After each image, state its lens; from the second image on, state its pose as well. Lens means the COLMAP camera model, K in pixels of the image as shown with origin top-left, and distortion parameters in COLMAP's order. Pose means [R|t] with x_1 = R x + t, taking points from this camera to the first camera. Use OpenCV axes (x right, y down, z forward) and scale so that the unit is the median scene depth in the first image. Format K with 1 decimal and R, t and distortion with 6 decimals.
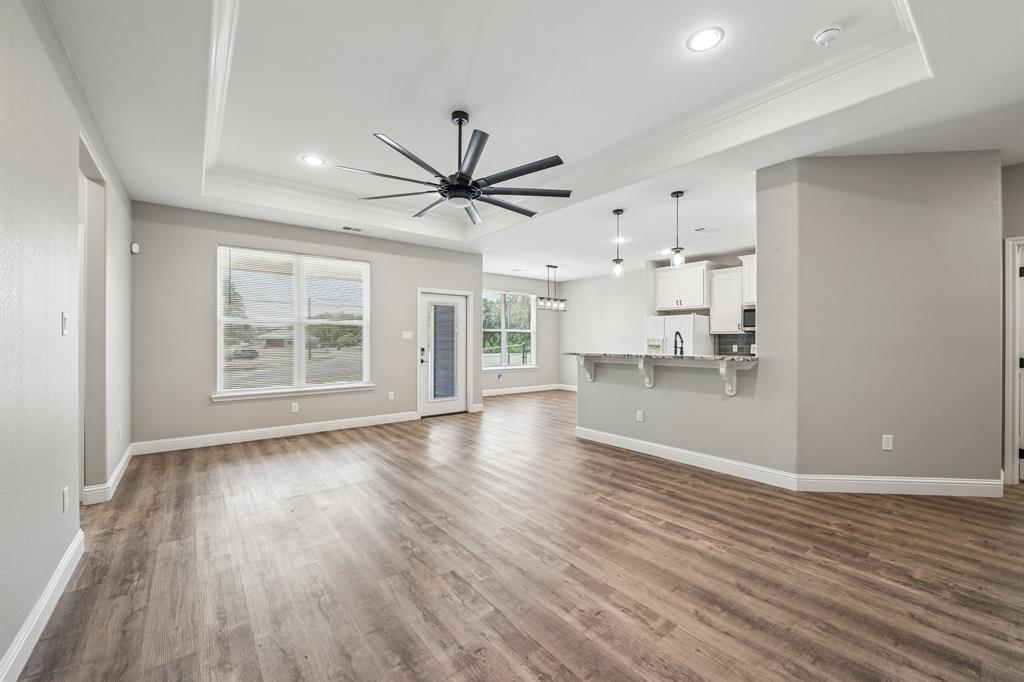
lens RADIAL K [[407.5, 0, 515.7], [0, 407.5, 339.9], [0, 0, 1]] dist [-0.011258, -0.000050]
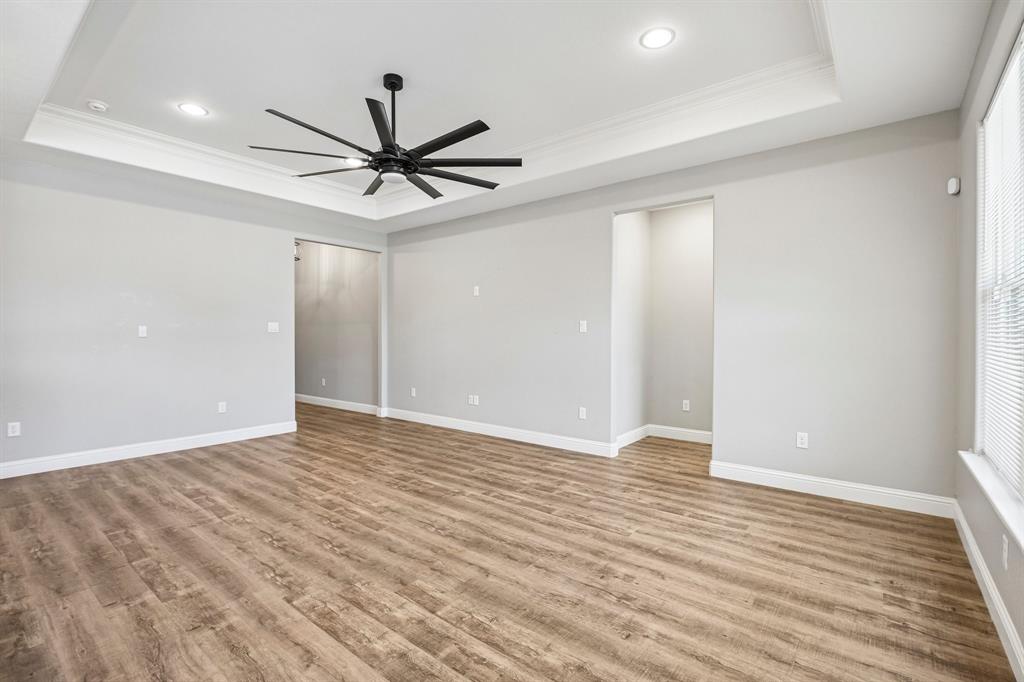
lens RADIAL K [[465.1, 0, 513.2], [0, 465.1, 338.5], [0, 0, 1]] dist [-0.004101, -0.000579]
pose [[-0.975019, -0.000516, -0.222121, -0.172589], [-0.001377, 0.999992, 0.003723, 0.008047], [0.222118, 0.003936, -0.975012, 2.118754]]
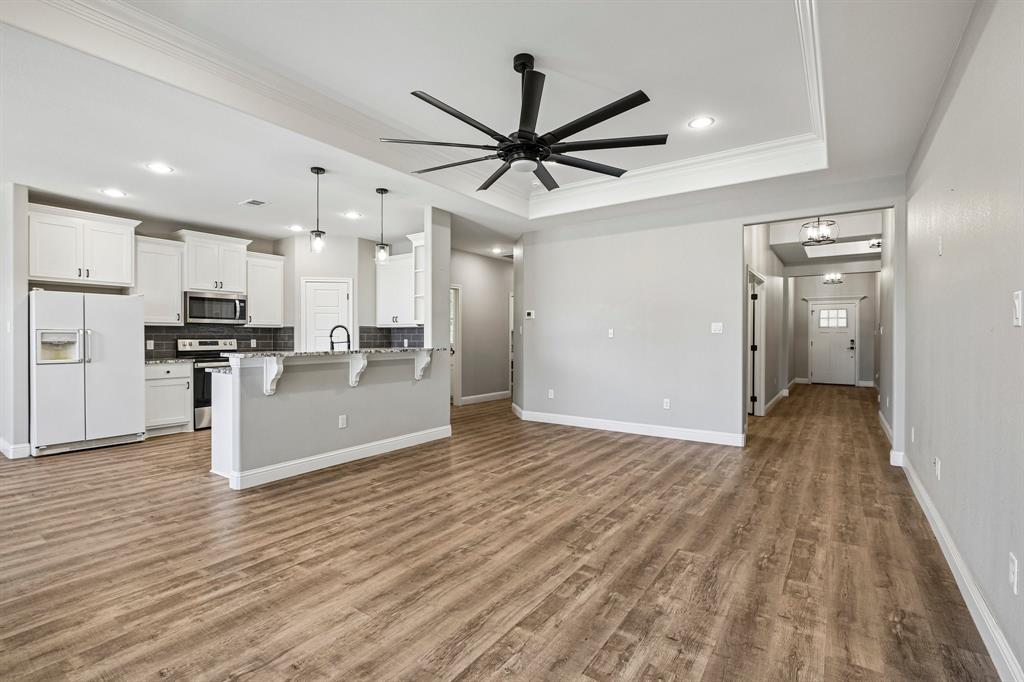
lens RADIAL K [[465.1, 0, 513.2], [0, 465.1, 338.5], [0, 0, 1]] dist [-0.004101, -0.000579]
pose [[-0.280879, -0.007179, 0.959716, -1.072052], [-0.003692, 0.999973, 0.006399, 0.002734], [-0.959736, -0.001746, -0.280898, 1.332229]]
